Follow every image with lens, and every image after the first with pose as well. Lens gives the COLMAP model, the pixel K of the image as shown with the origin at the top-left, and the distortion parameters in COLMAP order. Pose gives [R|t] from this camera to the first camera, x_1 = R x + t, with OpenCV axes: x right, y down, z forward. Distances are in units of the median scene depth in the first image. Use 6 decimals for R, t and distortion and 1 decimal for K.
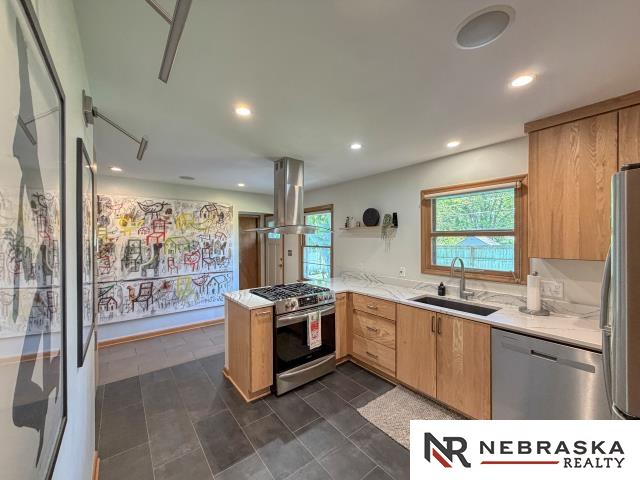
lens RADIAL K [[255.5, 0, 319.1], [0, 255.5, 238.8], [0, 0, 1]] dist [-0.001250, 0.000313]
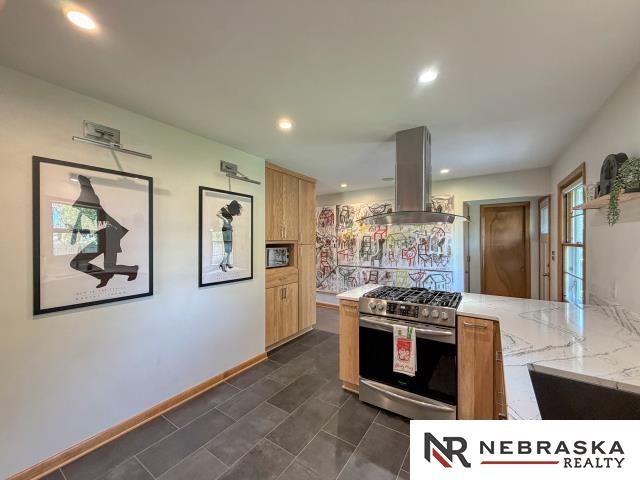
lens RADIAL K [[255.5, 0, 319.1], [0, 255.5, 241.2], [0, 0, 1]] dist [-0.001250, 0.000313]
pose [[0.301734, 0.003262, -0.953387, 0.429988], [0.000813, 0.999993, 0.003678, 0.024208], [0.953392, -0.001885, 0.301729, 0.373419]]
